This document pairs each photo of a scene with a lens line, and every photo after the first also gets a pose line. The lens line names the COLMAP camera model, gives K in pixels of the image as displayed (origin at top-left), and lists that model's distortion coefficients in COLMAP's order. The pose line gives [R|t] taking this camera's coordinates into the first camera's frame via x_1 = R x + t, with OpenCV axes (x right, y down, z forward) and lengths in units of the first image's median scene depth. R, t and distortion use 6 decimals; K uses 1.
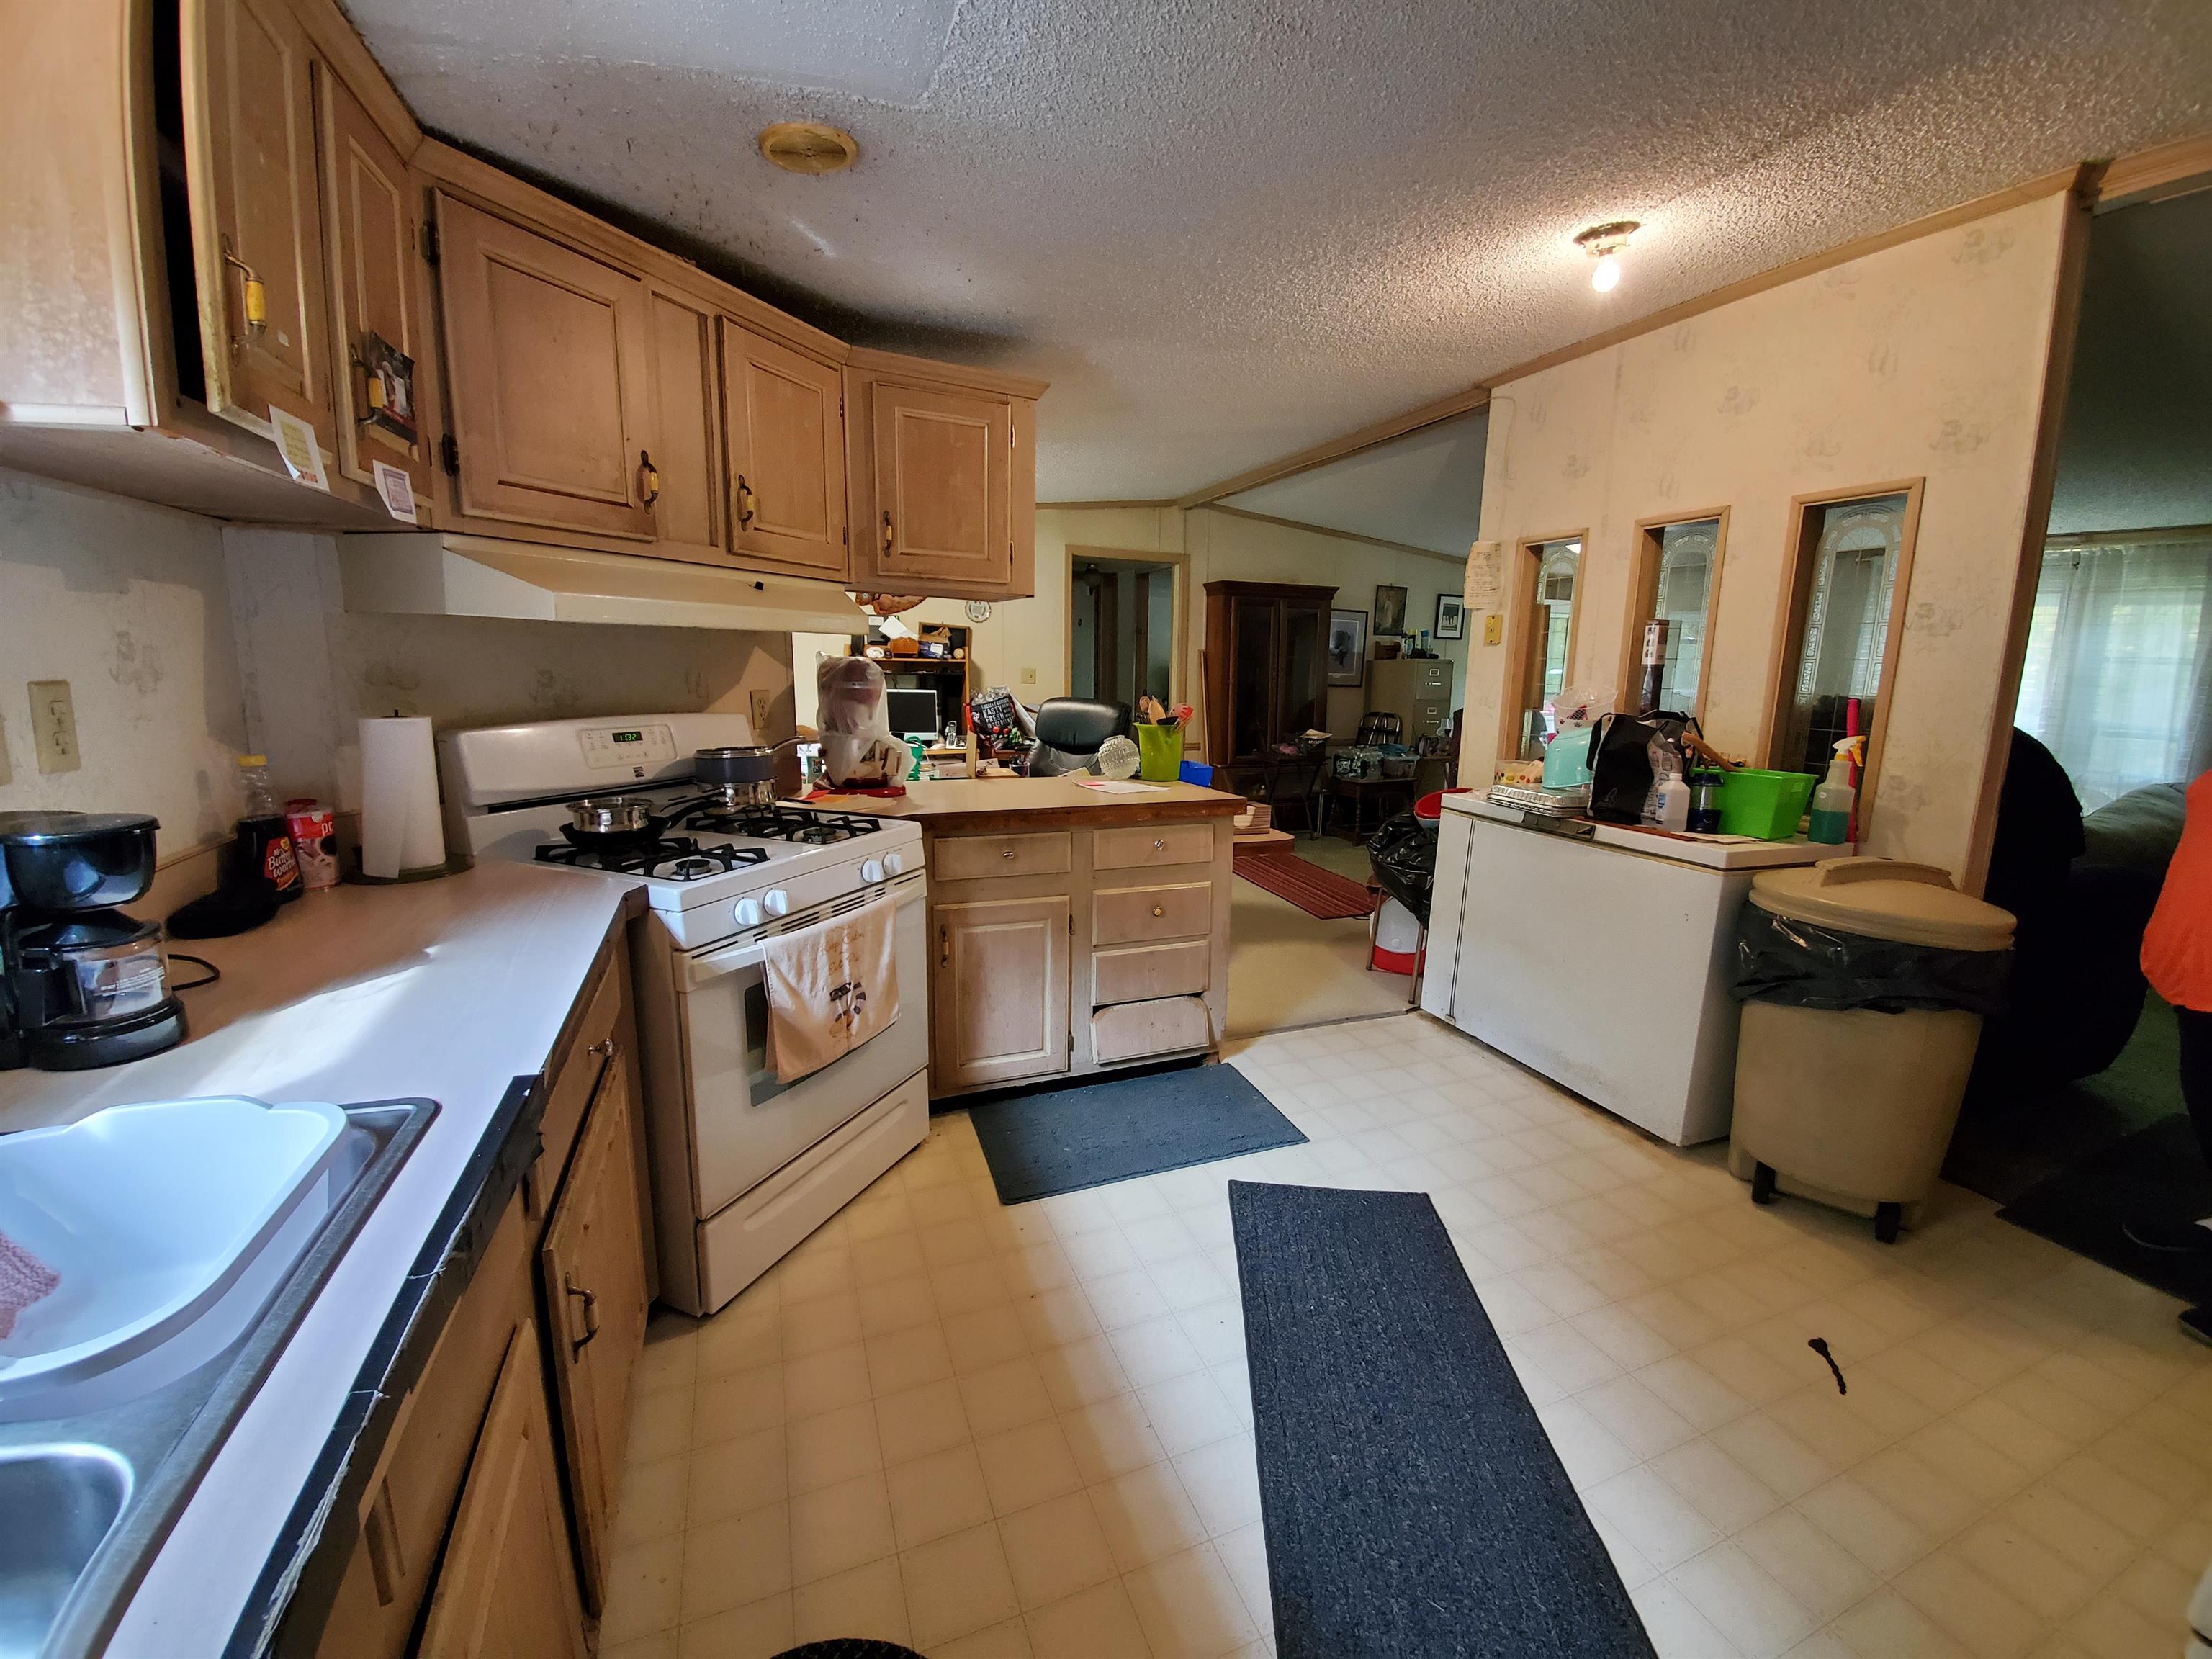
lens RADIAL K [[873.5, 0, 1119.0], [0, 873.5, 821.7], [0, 0, 1]] dist [0.007009, -0.015743]
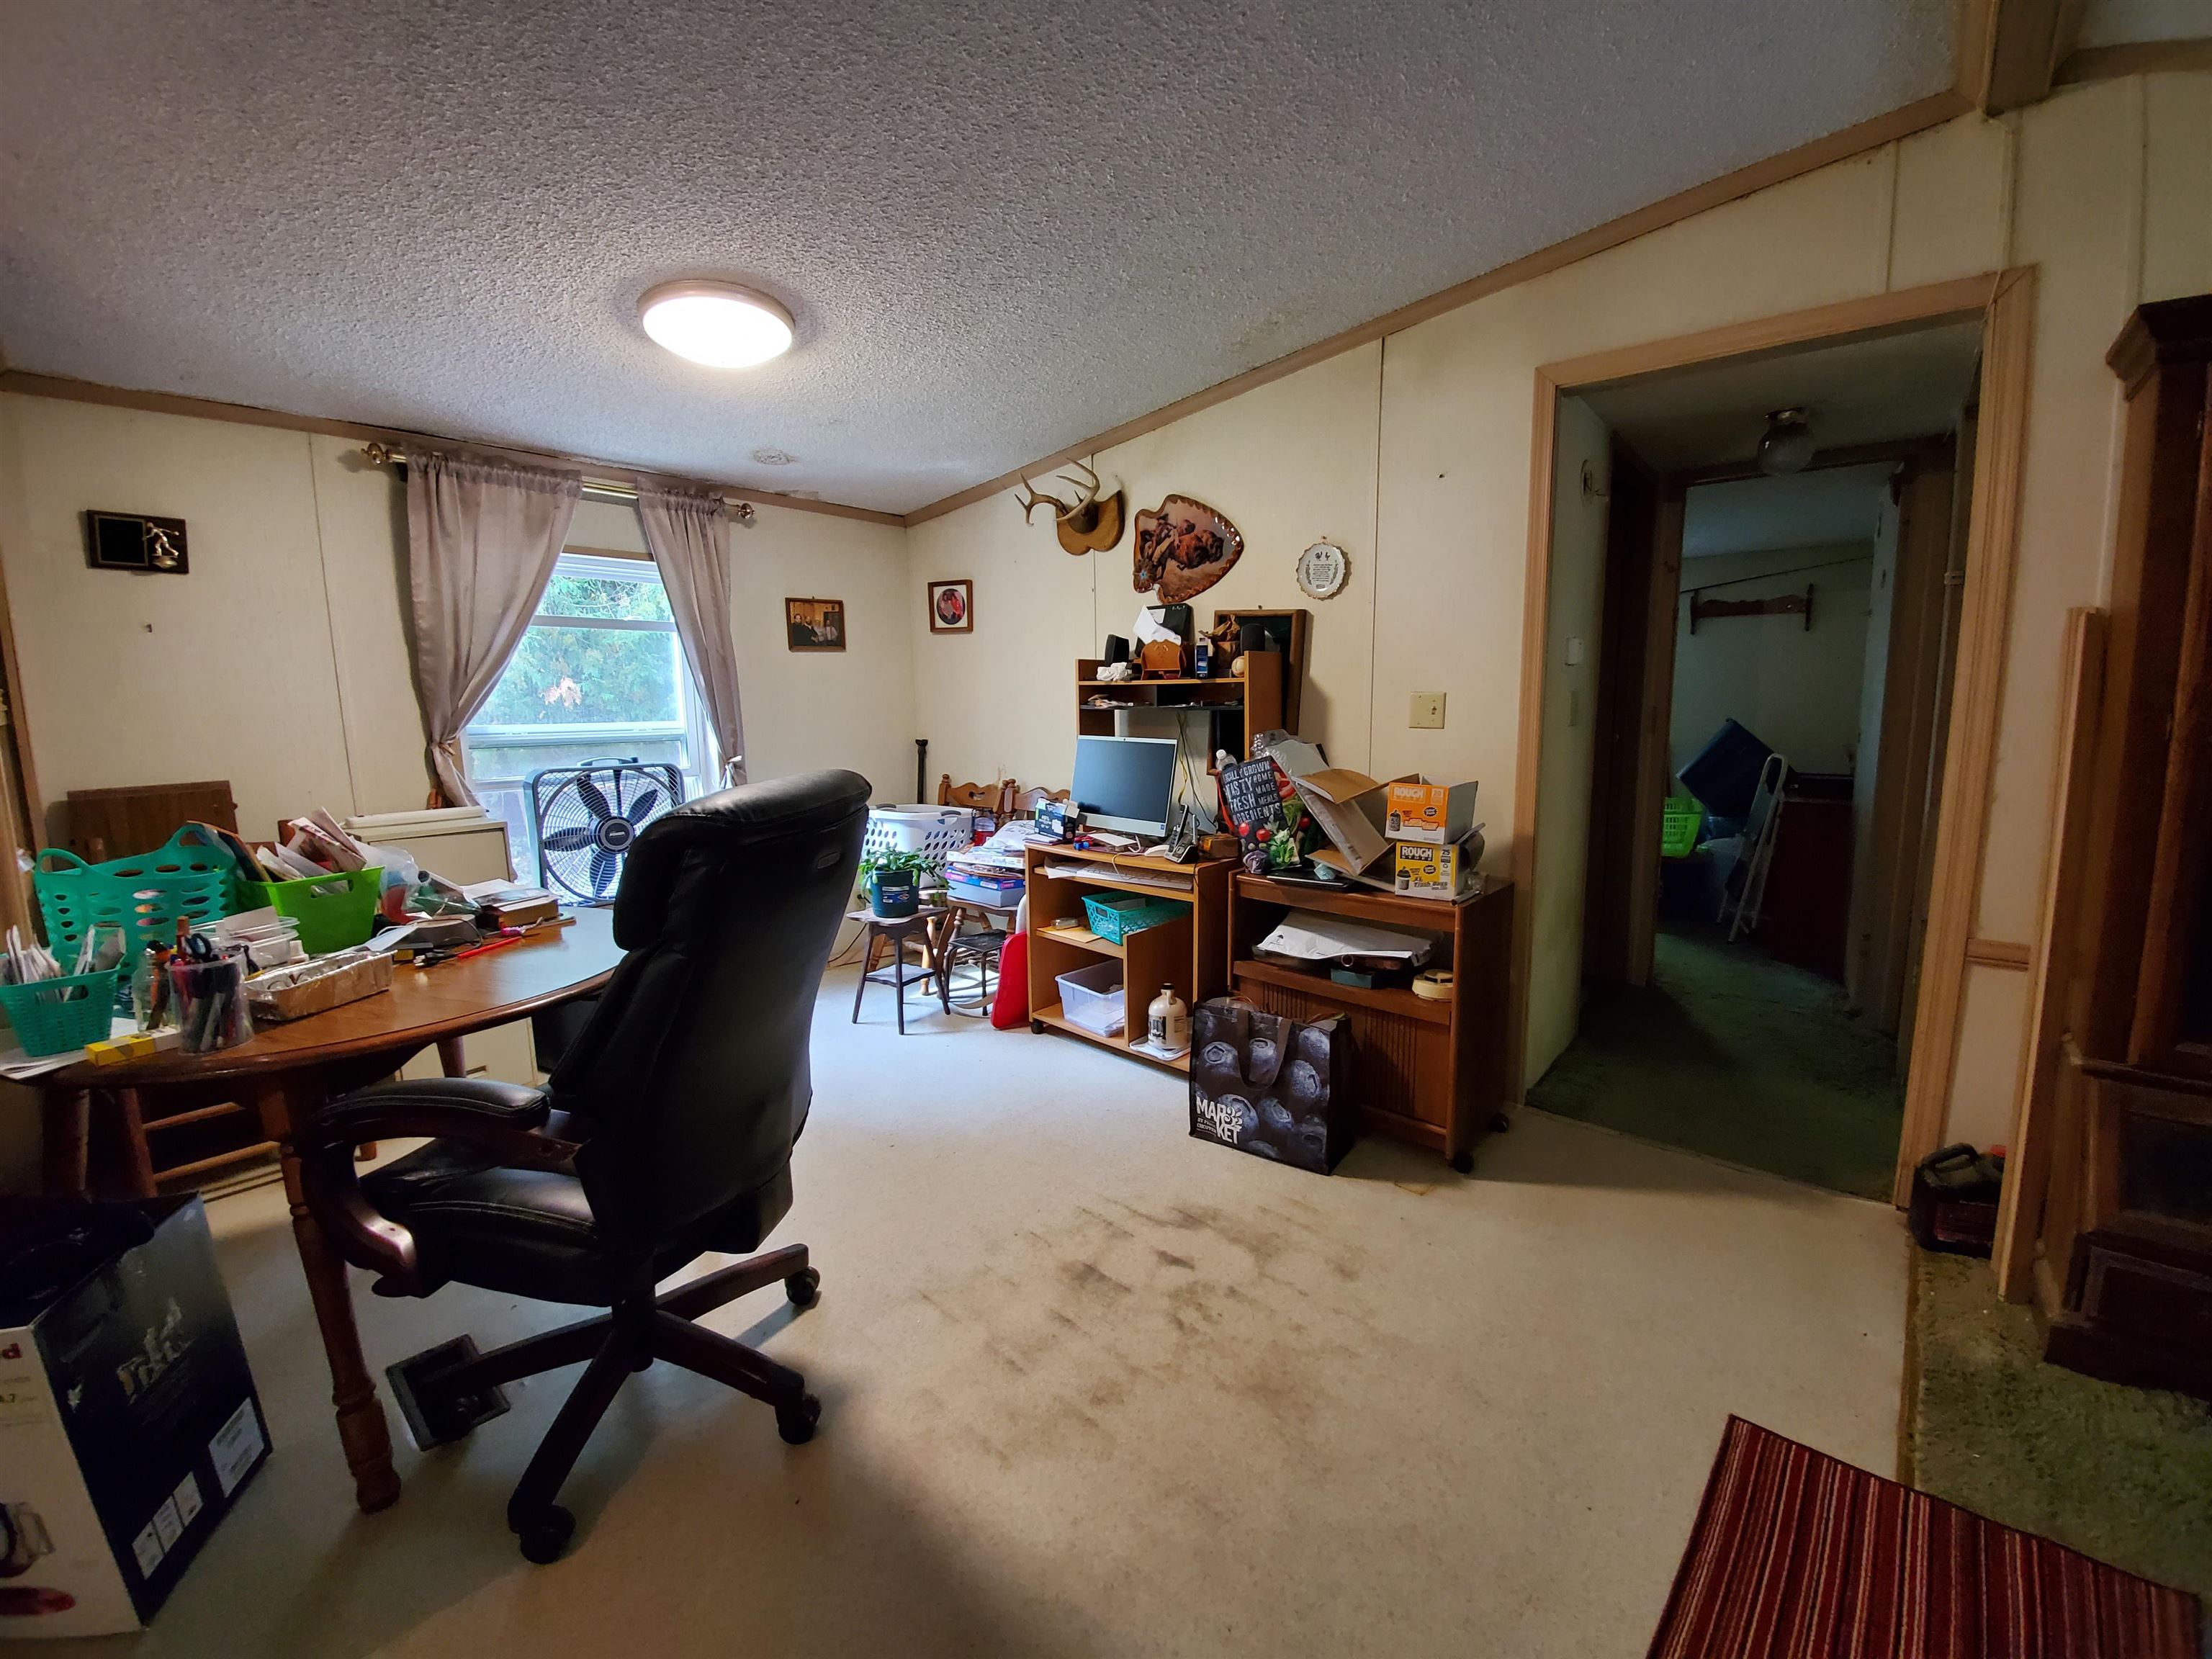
lens RADIAL K [[889.5, 0, 1110.4], [0, 889.5, 824.1], [0, 0, 1]] dist [0.007276, -0.014323]
pose [[0.466231, 0.100233, -0.878967, 0.644575], [-0.140466, 0.989344, 0.038313, -0.324703], [0.873440, 0.105602, 0.475342, 2.015570]]
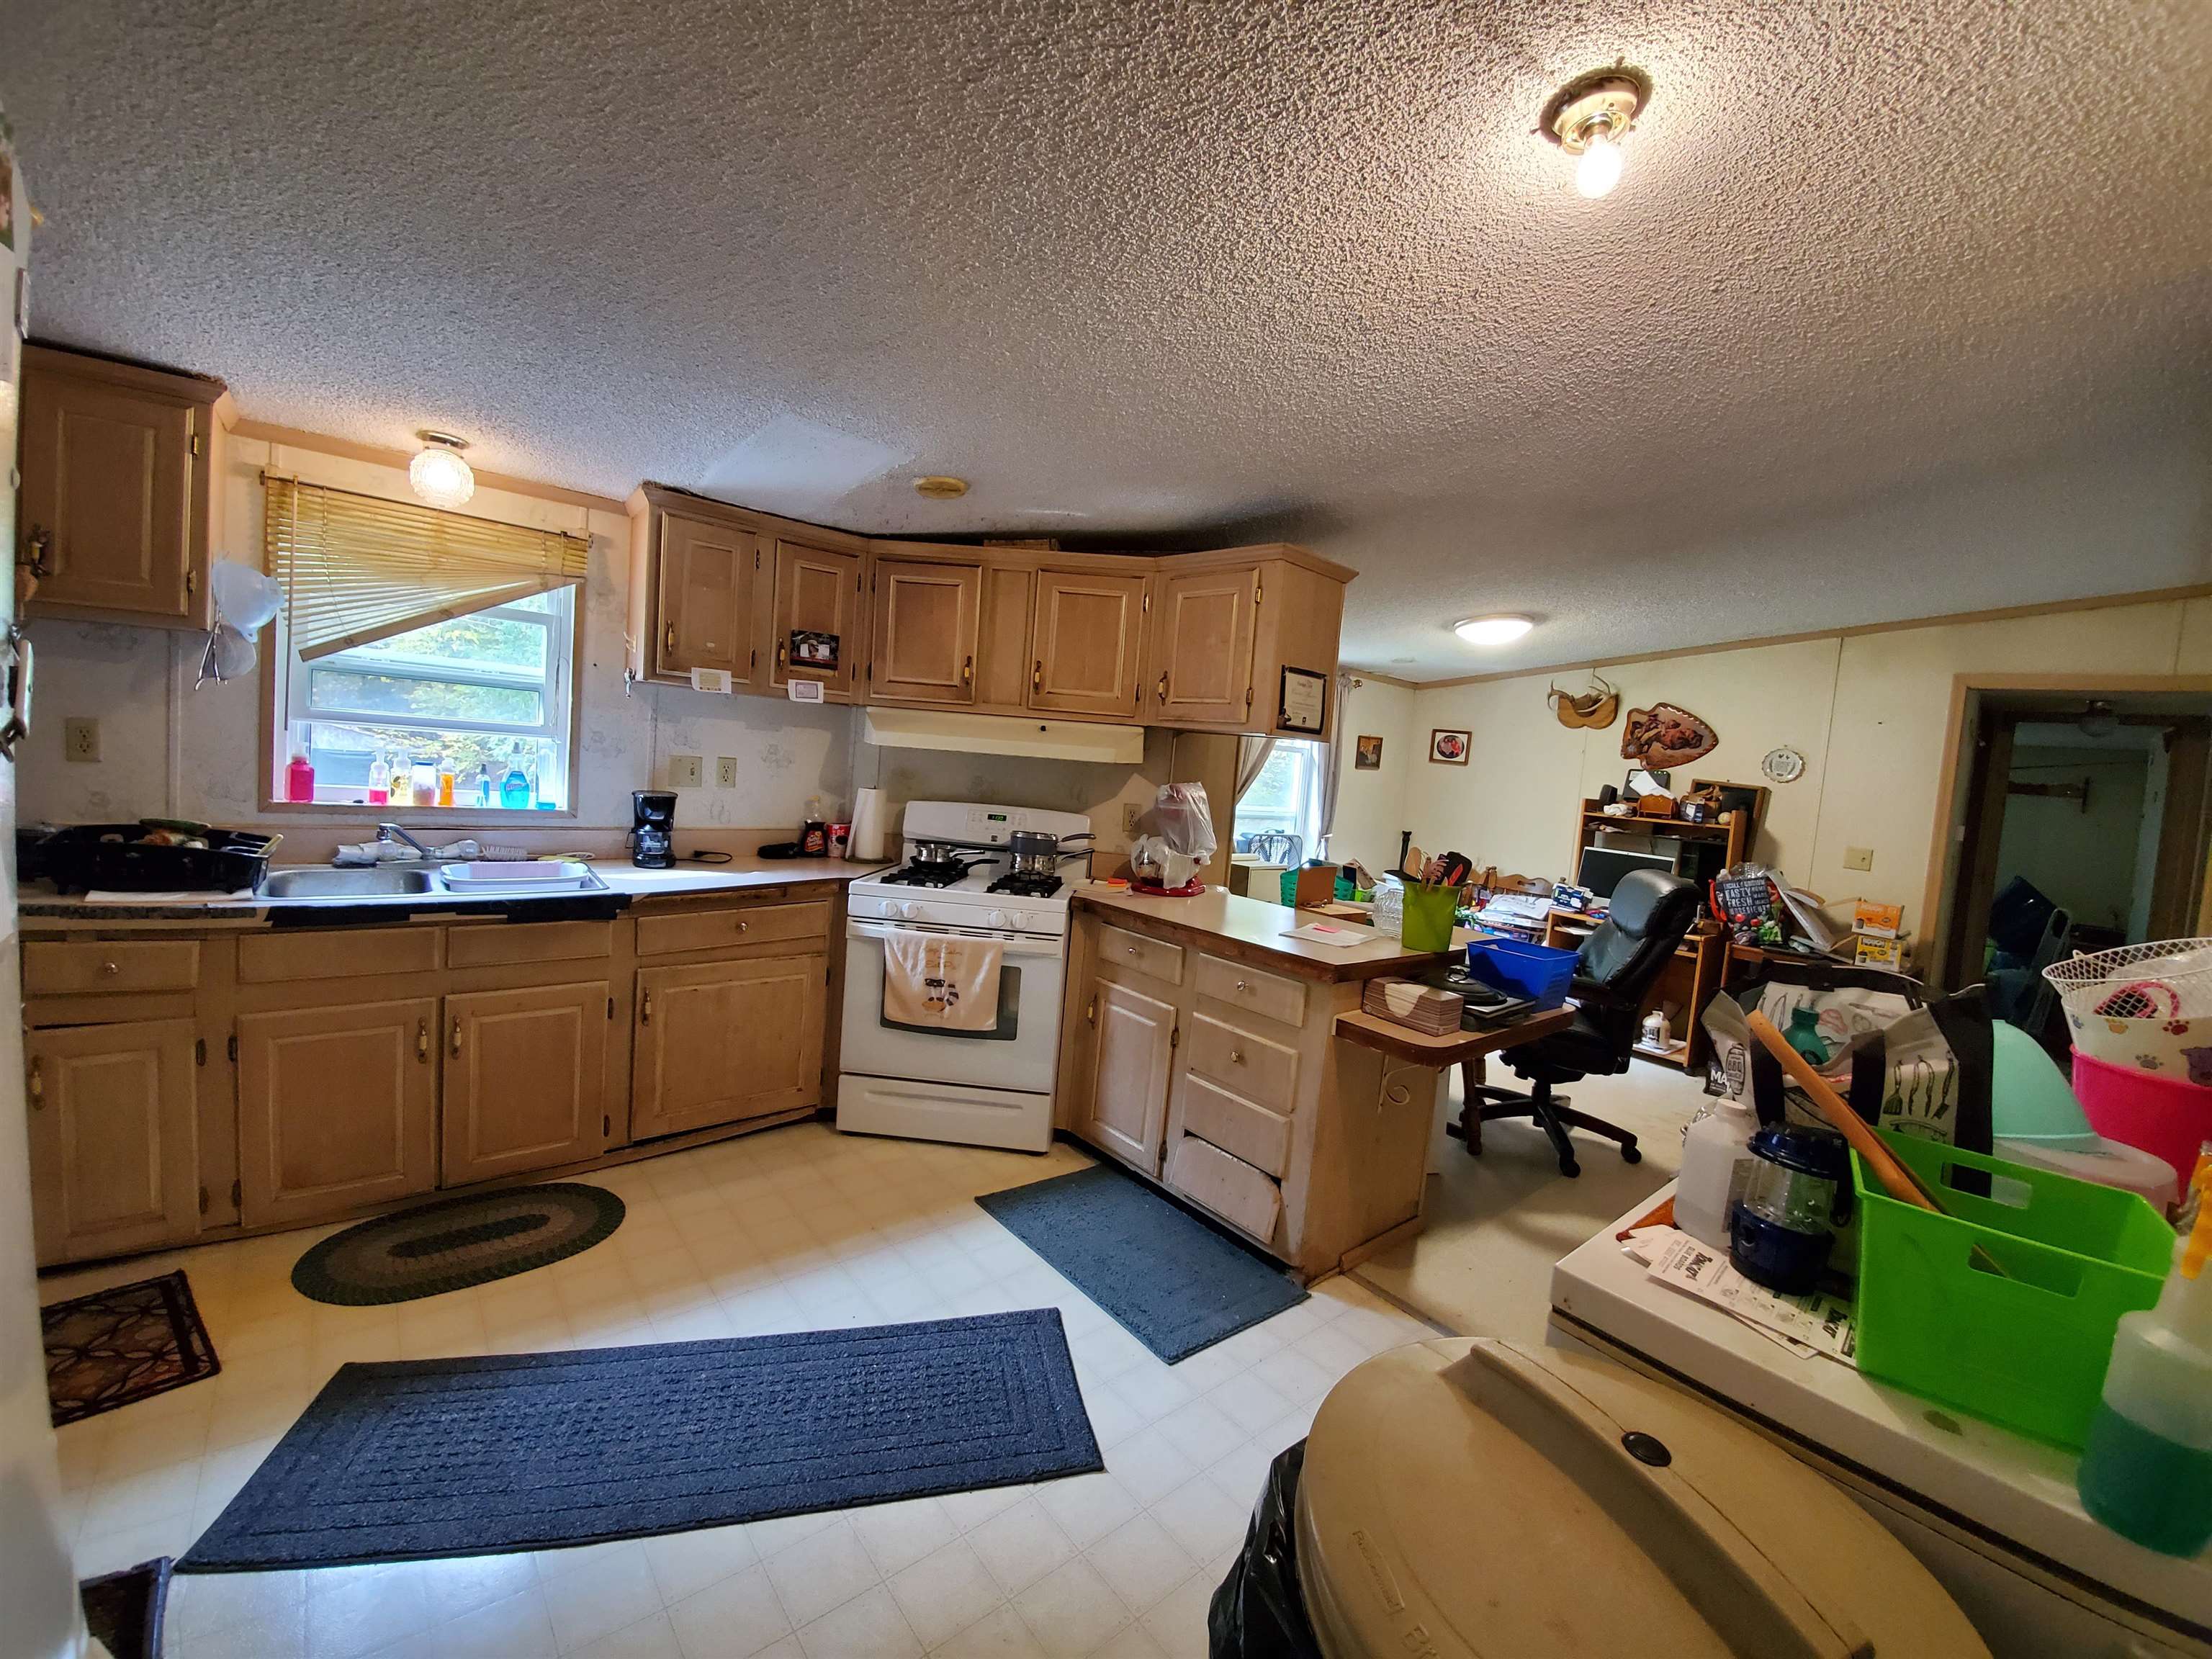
lens RADIAL K [[873.5, 0, 1119.0], [0, 873.5, 821.7], [0, 0, 1]] dist [0.007009, -0.015743]
pose [[0.323662, 0.070068, -0.943575, 1.103750], [-0.244846, 0.969488, -0.011995, -0.126997], [0.913944, 0.234912, 0.330943, 0.658745]]
